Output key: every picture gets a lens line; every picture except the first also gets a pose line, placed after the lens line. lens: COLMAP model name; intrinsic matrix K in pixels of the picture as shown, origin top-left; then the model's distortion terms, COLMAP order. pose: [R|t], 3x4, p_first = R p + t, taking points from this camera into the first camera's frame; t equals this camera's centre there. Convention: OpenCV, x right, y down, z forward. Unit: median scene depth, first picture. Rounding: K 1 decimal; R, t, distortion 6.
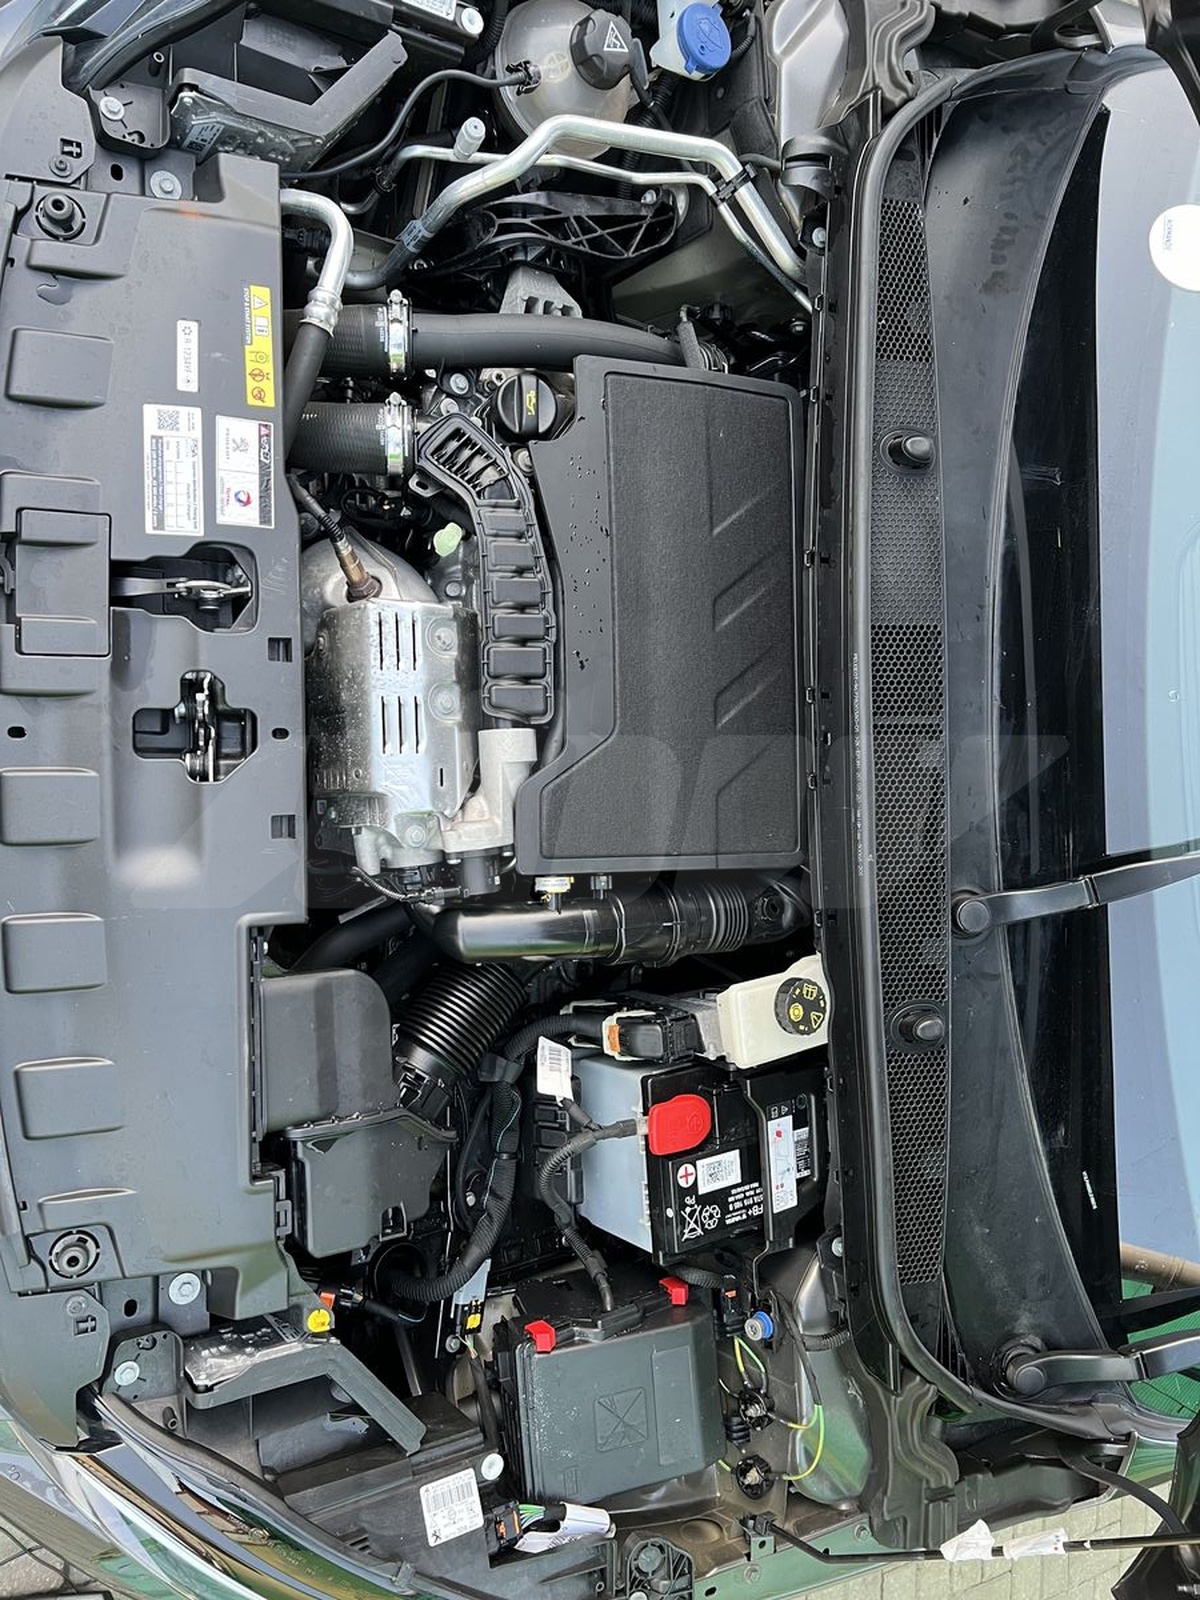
lens RADIAL K [[1187.6, 0, 605.4], [0, 1187.6, 800.6], [0, 0, 1]] dist [0.089903, -0.202884]
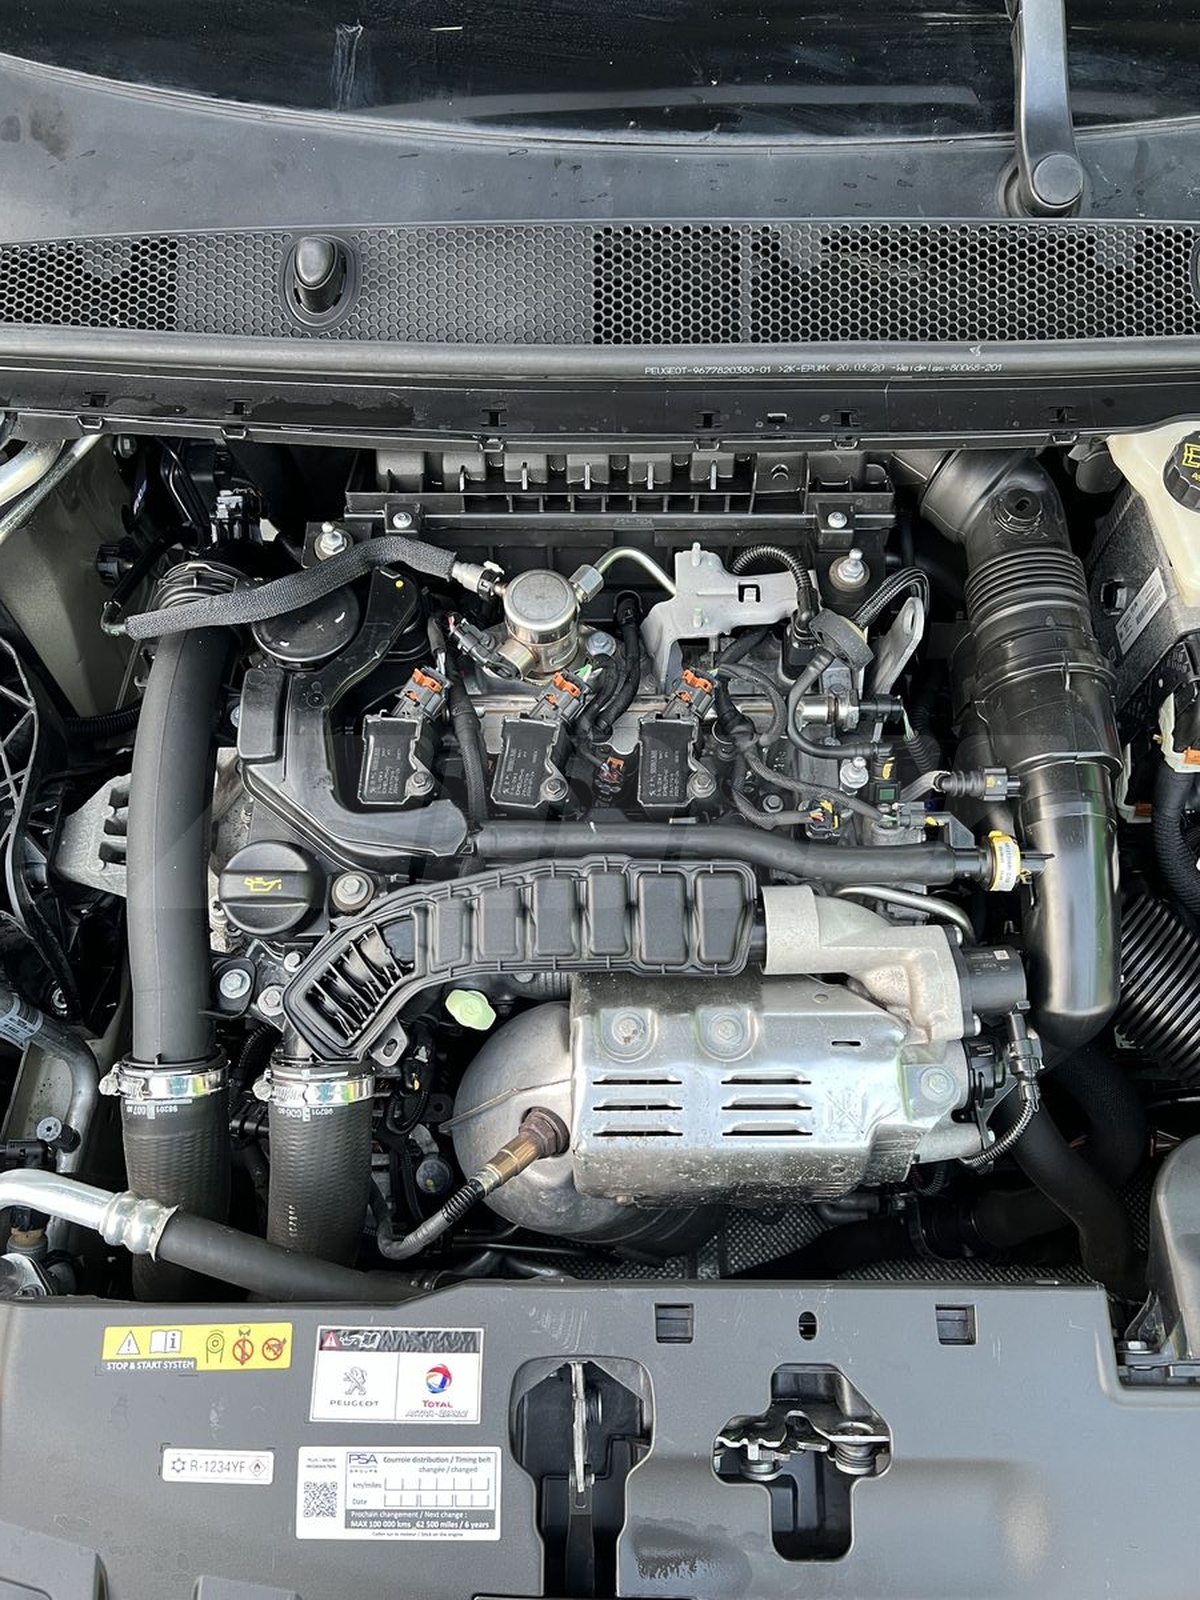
lens RADIAL K [[1215.2, 0, 600.0], [0, 1215.2, 800.0], [0, 0, 1]] dist [0.051389, -0.079584]
pose [[0.017225, -0.989876, -0.140886, 0.074804], [0.999839, 0.017765, -0.002576, -0.137703], [0.005053, -0.140819, 0.990023, 0.325153]]
